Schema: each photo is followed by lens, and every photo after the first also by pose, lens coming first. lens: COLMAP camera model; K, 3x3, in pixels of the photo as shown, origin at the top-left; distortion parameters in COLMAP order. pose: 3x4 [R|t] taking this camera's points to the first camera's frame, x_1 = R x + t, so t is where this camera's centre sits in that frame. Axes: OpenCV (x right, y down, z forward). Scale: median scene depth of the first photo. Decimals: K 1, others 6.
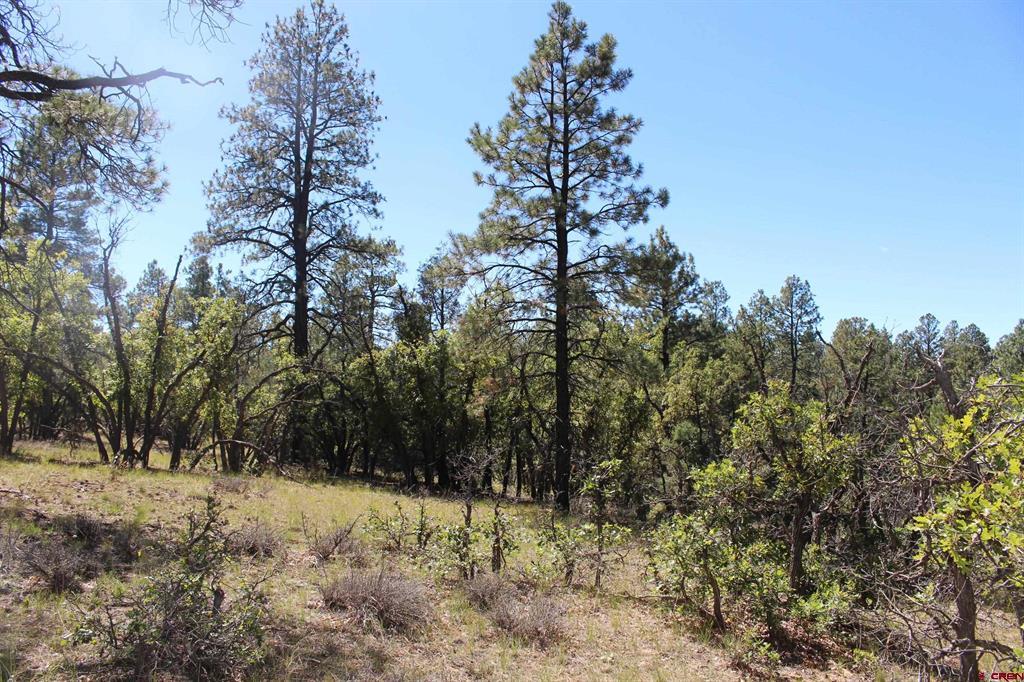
lens RADIAL K [[845.7, 0, 503.0], [0, 845.7, 340.6], [0, 0, 1]] dist [-0.152217, 0.128070]
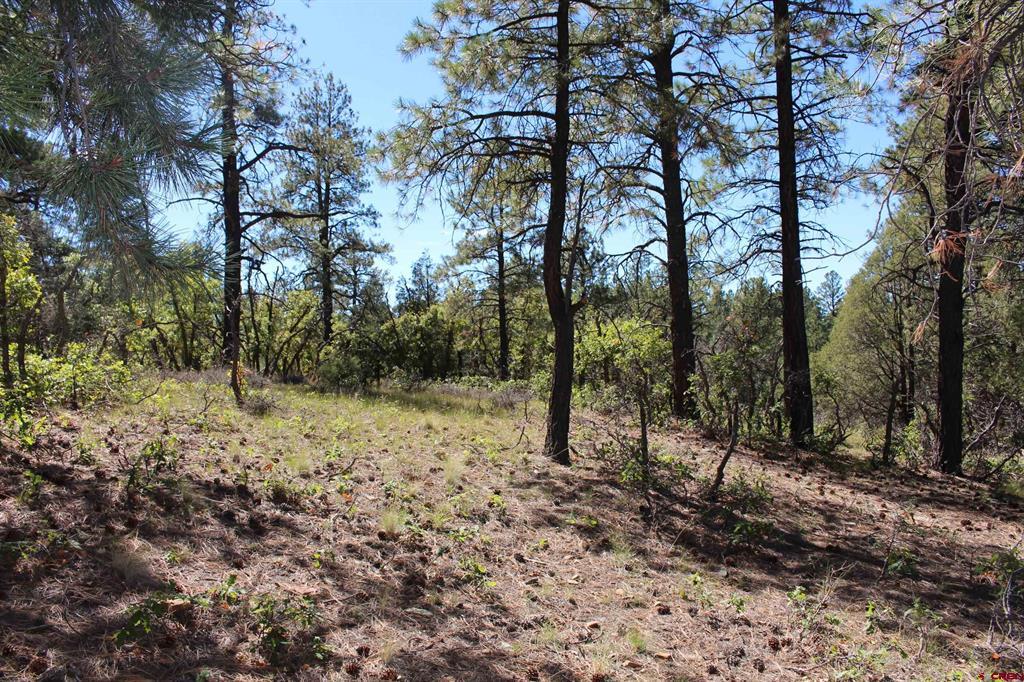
lens RADIAL K [[845.7, 0, 503.0], [0, 845.7, 340.6], [0, 0, 1]] dist [-0.152217, 0.128070]
pose [[0.997553, -0.032159, 0.062081, -0.044045], [0.029330, 0.998513, 0.045952, -0.017414], [-0.063466, -0.044018, 0.997013, -0.815730]]
